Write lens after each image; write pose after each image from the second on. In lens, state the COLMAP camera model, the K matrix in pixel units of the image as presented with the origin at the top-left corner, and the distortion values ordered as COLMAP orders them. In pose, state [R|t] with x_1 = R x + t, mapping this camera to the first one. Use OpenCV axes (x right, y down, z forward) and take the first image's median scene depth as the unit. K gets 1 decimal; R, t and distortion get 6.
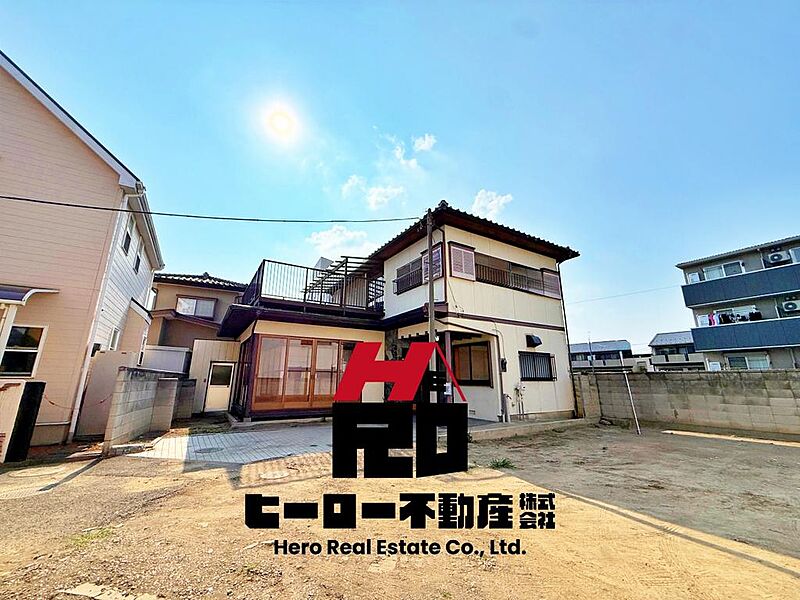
lens RADIAL K [[318.0, 0, 400.0], [0, 318.0, 300.0], [0, 0, 1]] dist [0.000730, 0.000487]
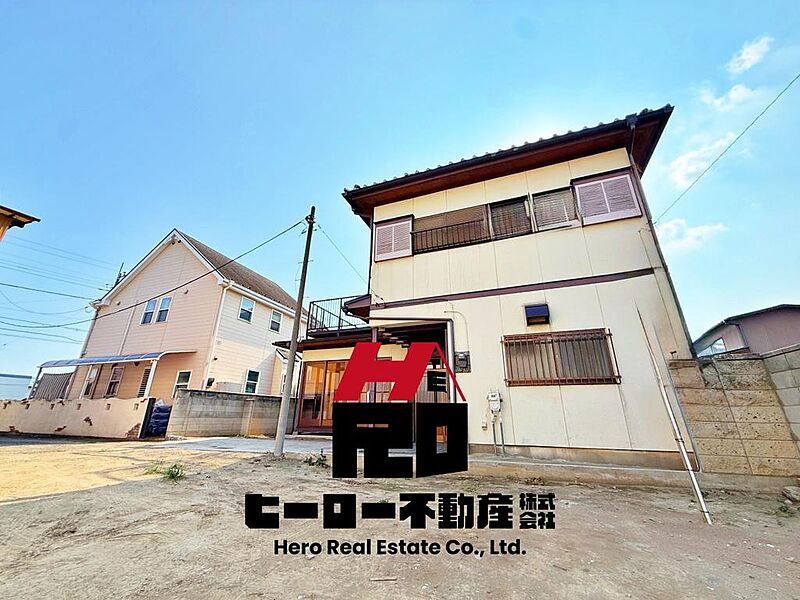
lens RADIAL K [[324.8, 0, 400.0], [0, 324.8, 300.0], [0, 0, 1]] dist [0.001330, 0.000268]
pose [[0.616932, -0.272464, -0.738349, 0.650640], [0.186735, 0.962047, -0.198986, 0.163285], [0.764543, -0.015115, 0.644396, 0.418400]]
